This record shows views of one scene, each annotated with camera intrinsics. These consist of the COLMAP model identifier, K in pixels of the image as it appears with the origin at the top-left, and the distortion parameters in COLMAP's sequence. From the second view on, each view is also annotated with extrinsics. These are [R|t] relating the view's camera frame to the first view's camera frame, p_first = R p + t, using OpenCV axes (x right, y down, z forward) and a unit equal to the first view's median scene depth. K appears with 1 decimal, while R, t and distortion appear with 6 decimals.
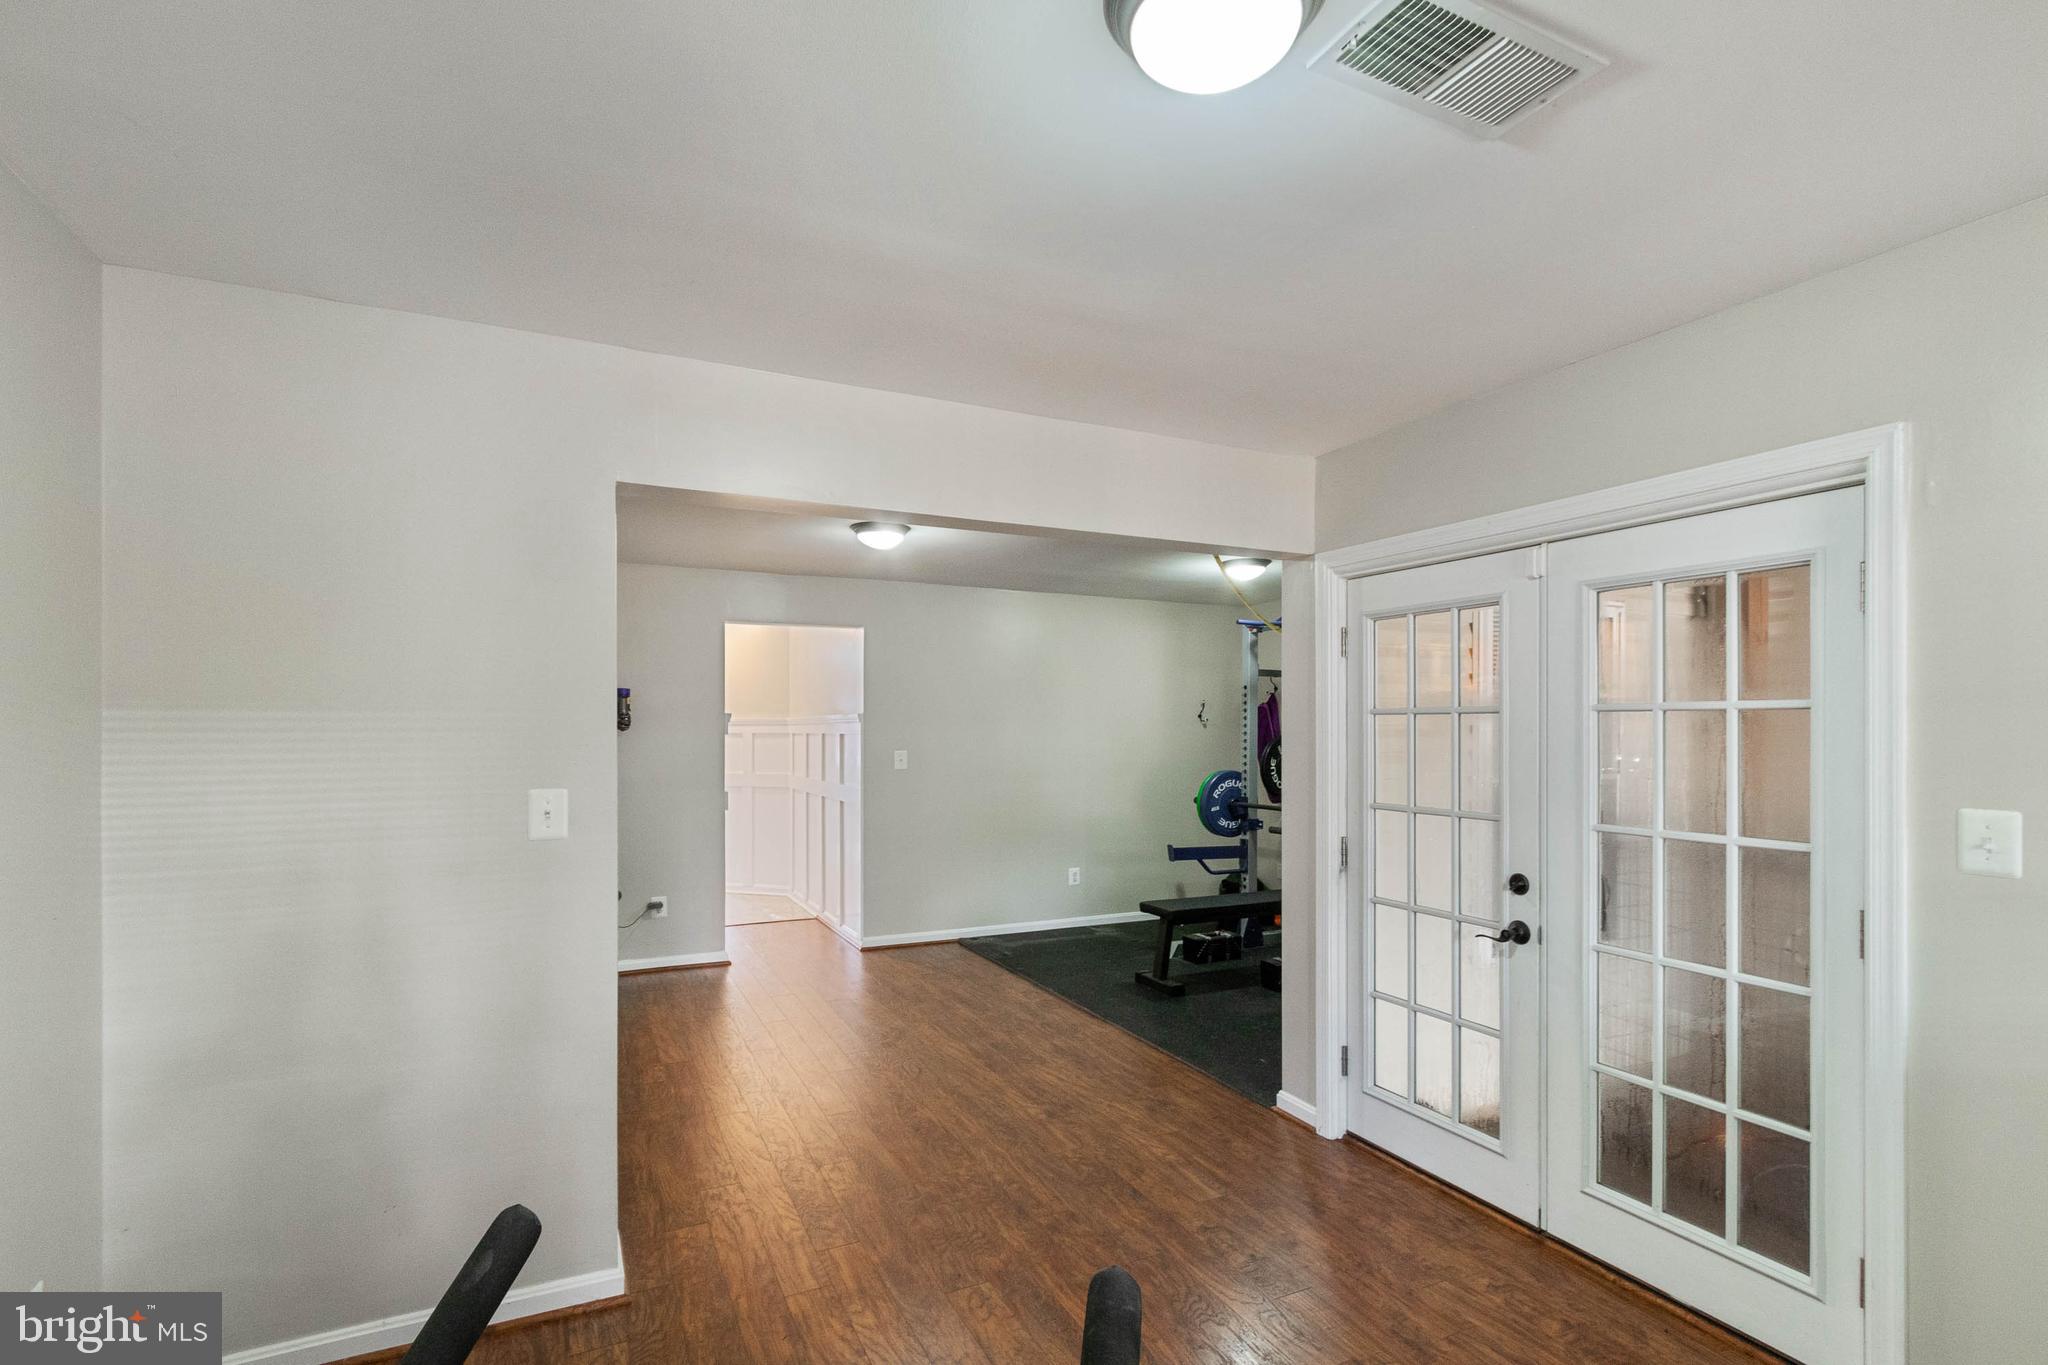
lens RADIAL K [[940.5, 0, 999.2], [0, 940.5, 719.8], [0, 0, 1]] dist [-0.001341, -0.000245]
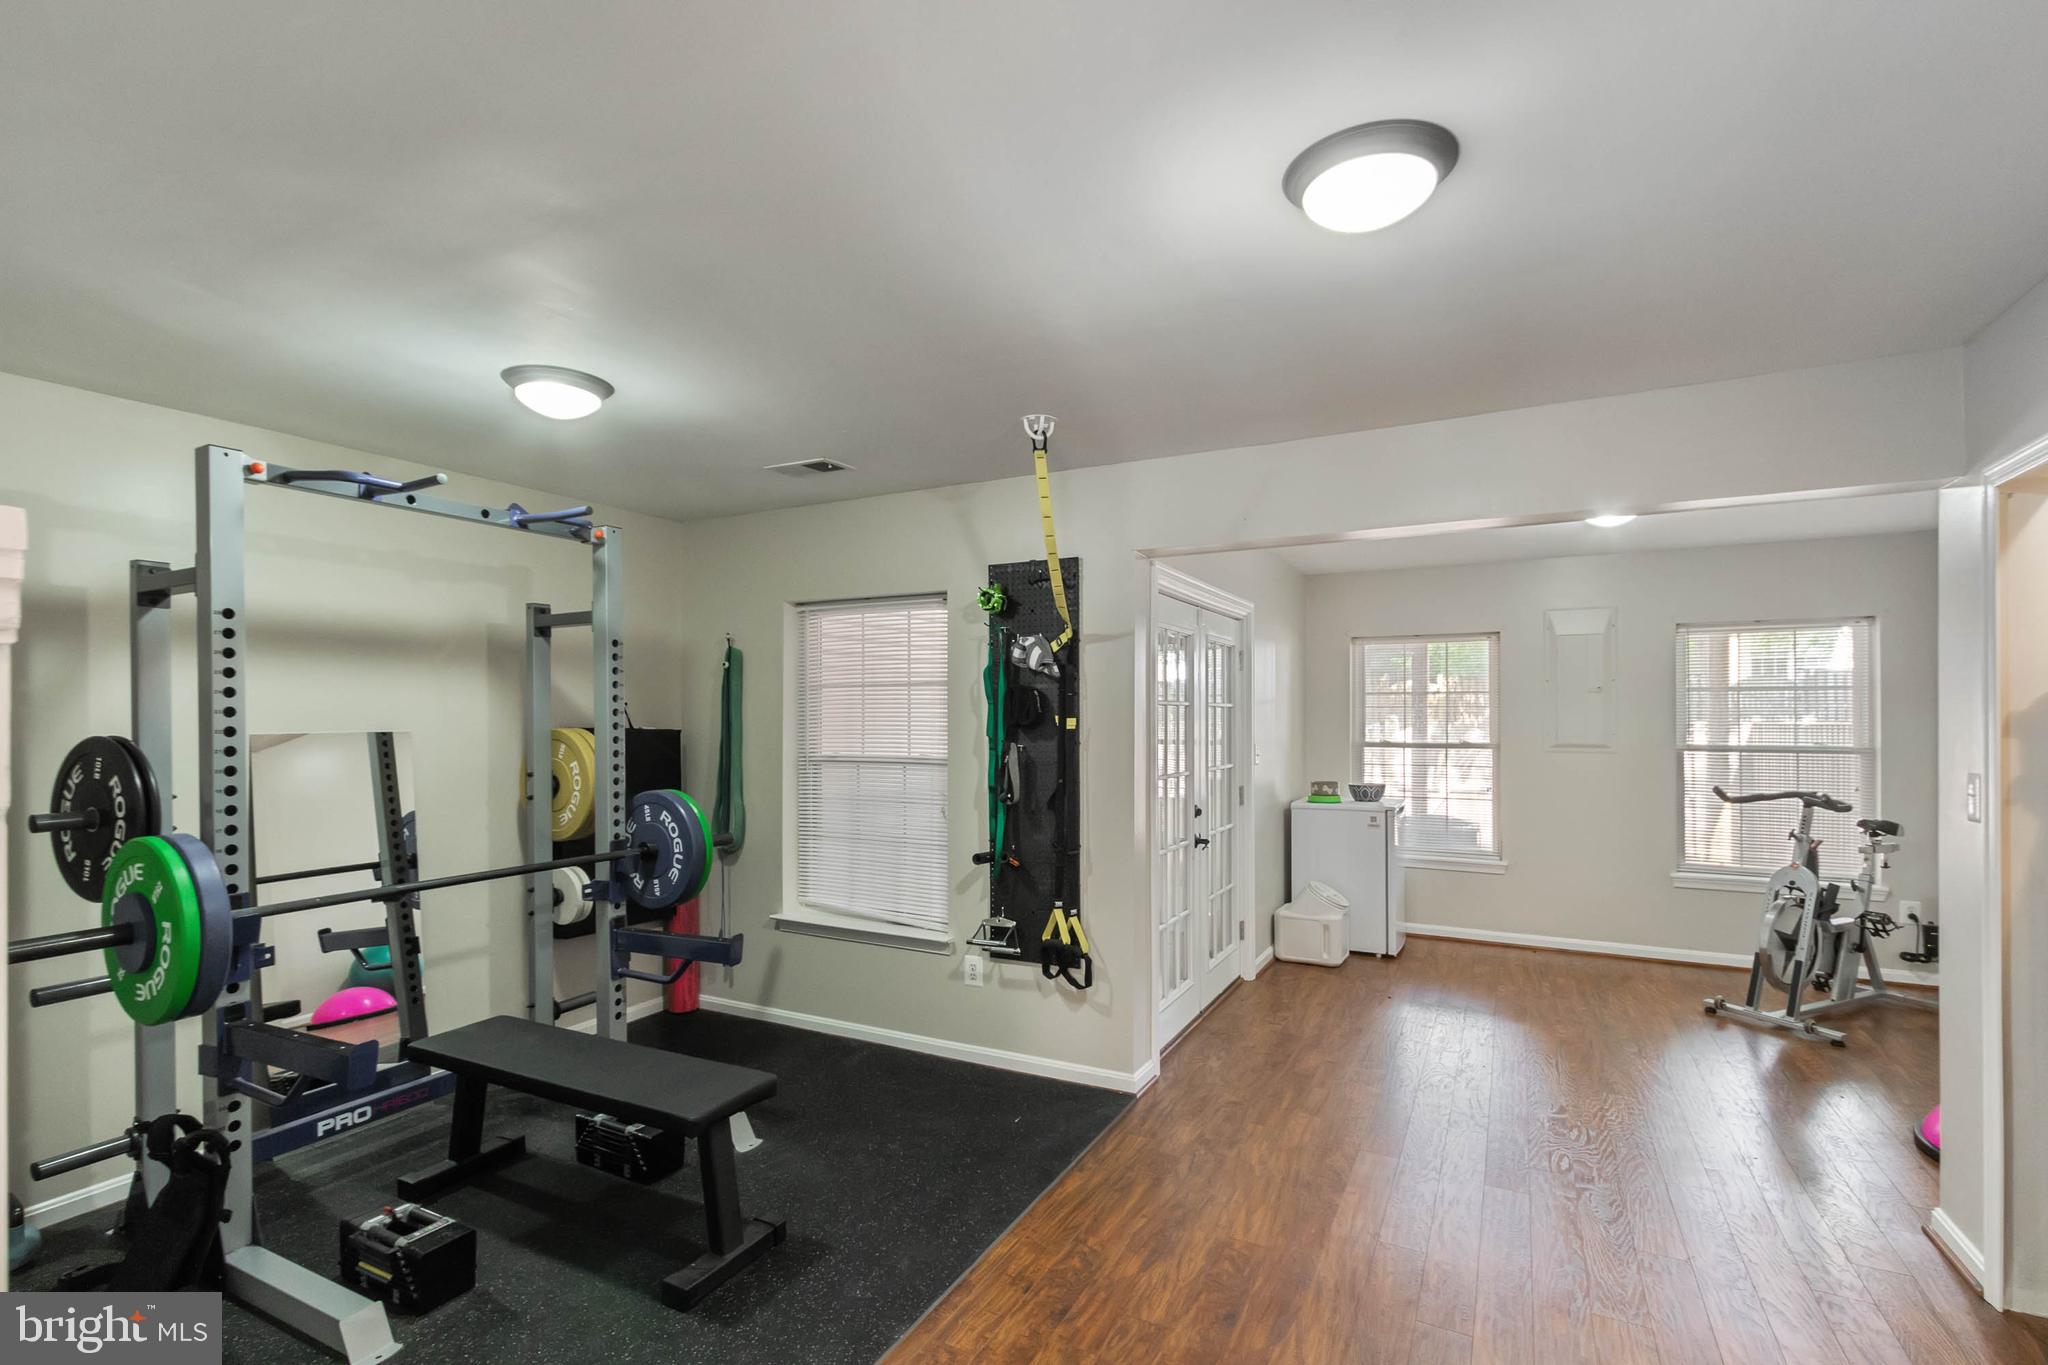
lens RADIAL K [[940.5, 0, 999.2], [0, 940.5, 719.8], [0, 0, 1]] dist [-0.001341, -0.000245]
pose [[-0.591963, -0.003269, 0.805959, -0.244749], [-0.003723, 0.999992, 0.001321, 0.005547], [-0.805957, -0.002218, -0.591970, 0.979248]]
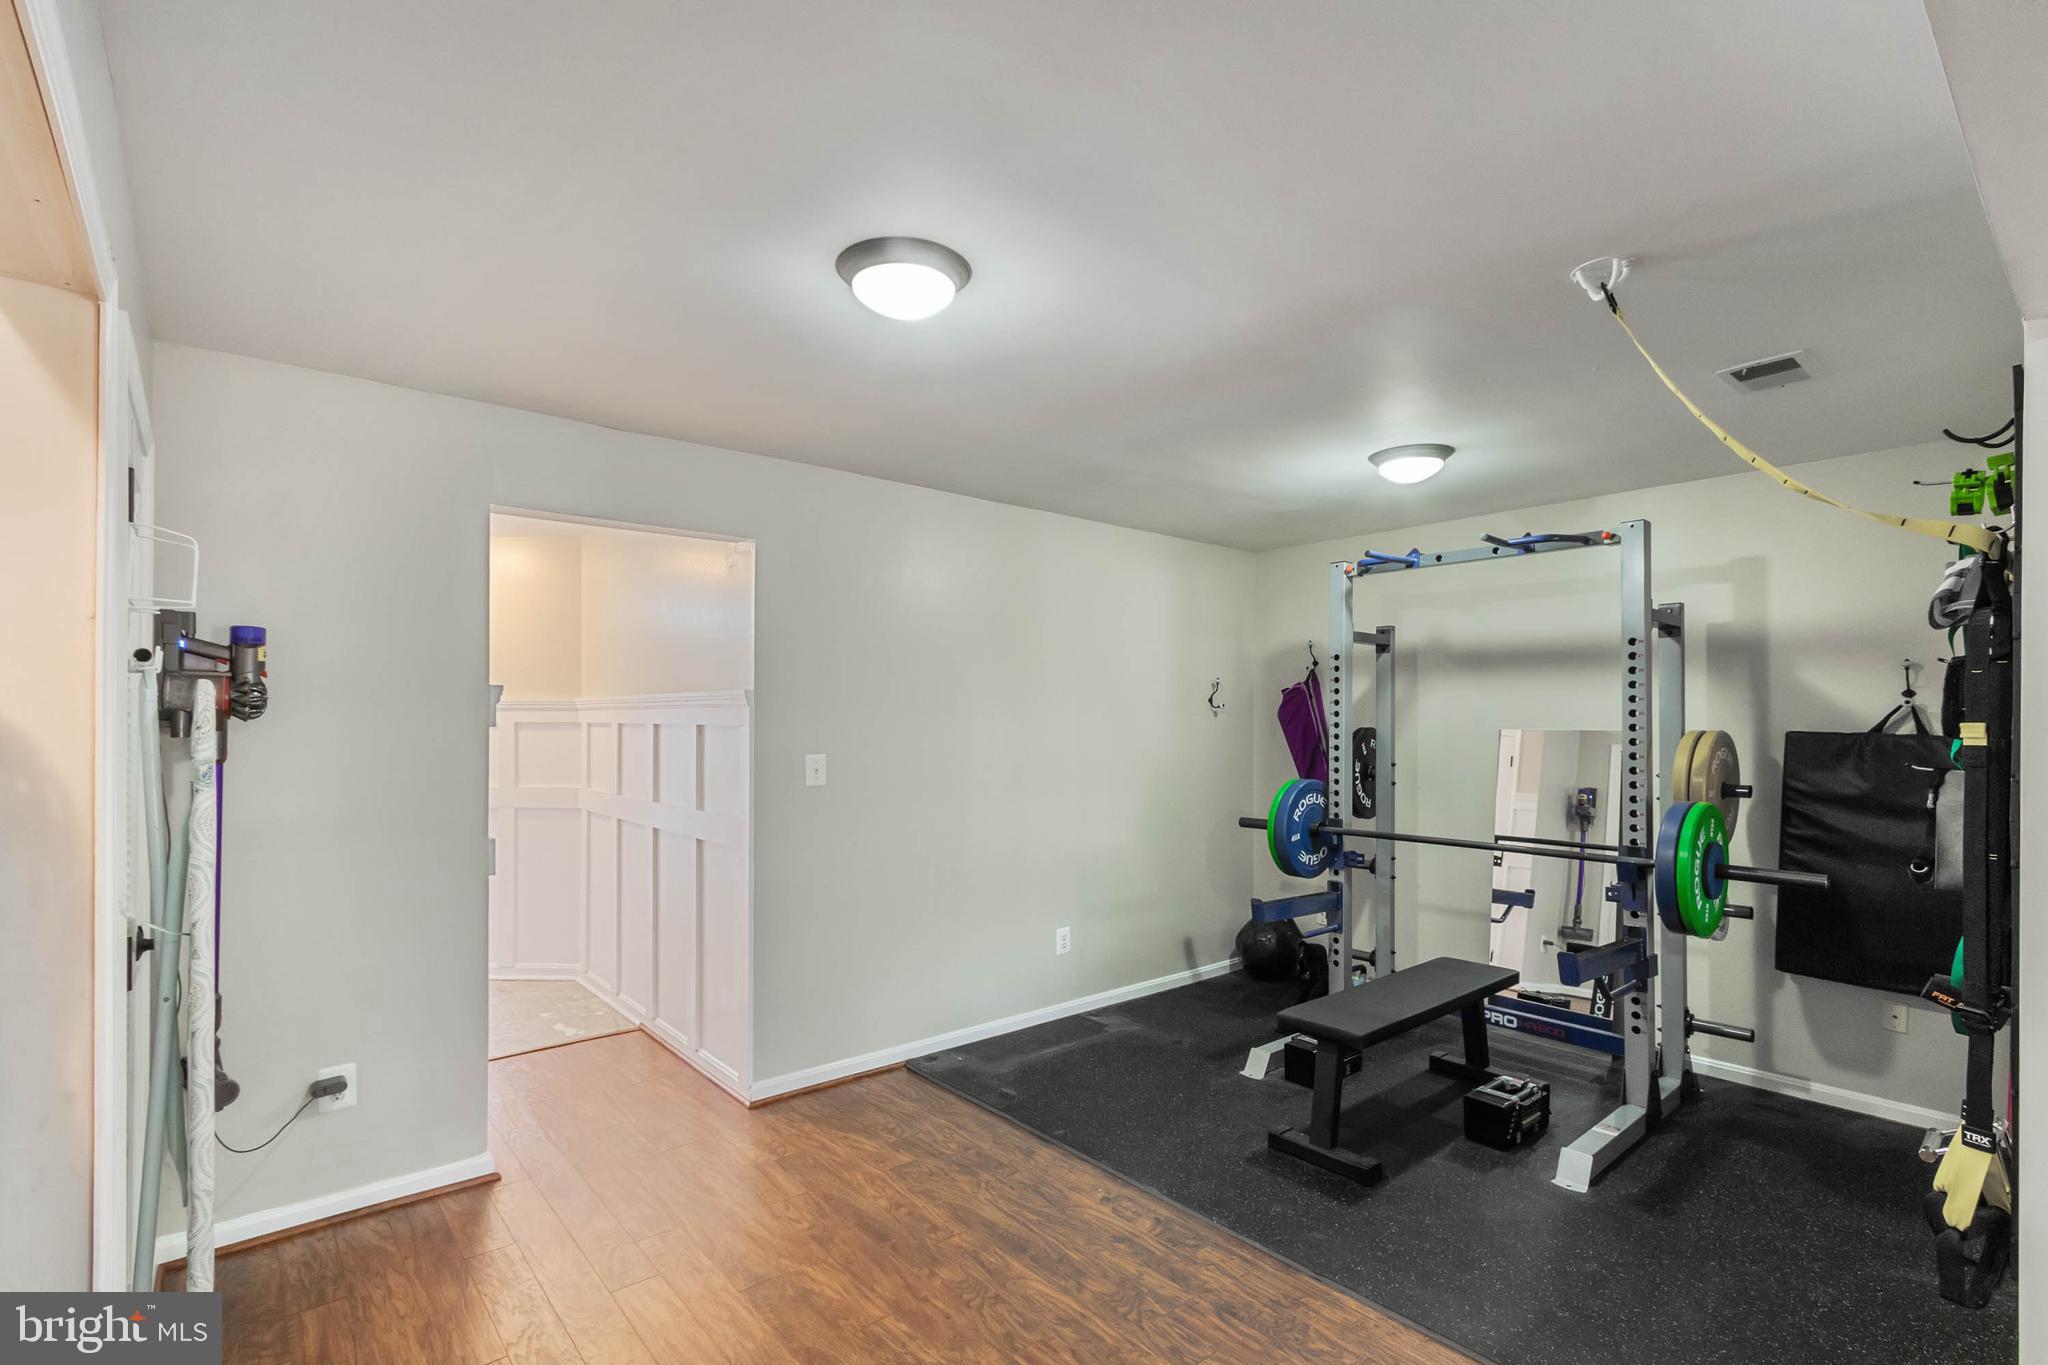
lens RADIAL K [[943.7, 0, 1014.2], [0, 943.7, 703.2], [0, 0, 1]] dist [0.002297, 0.000239]
pose [[0.964951, 0.006721, 0.262345, -0.142395], [-0.005670, 0.999973, -0.004761, 0.003049], [-0.262370, 0.003106, 0.964962, 0.403345]]
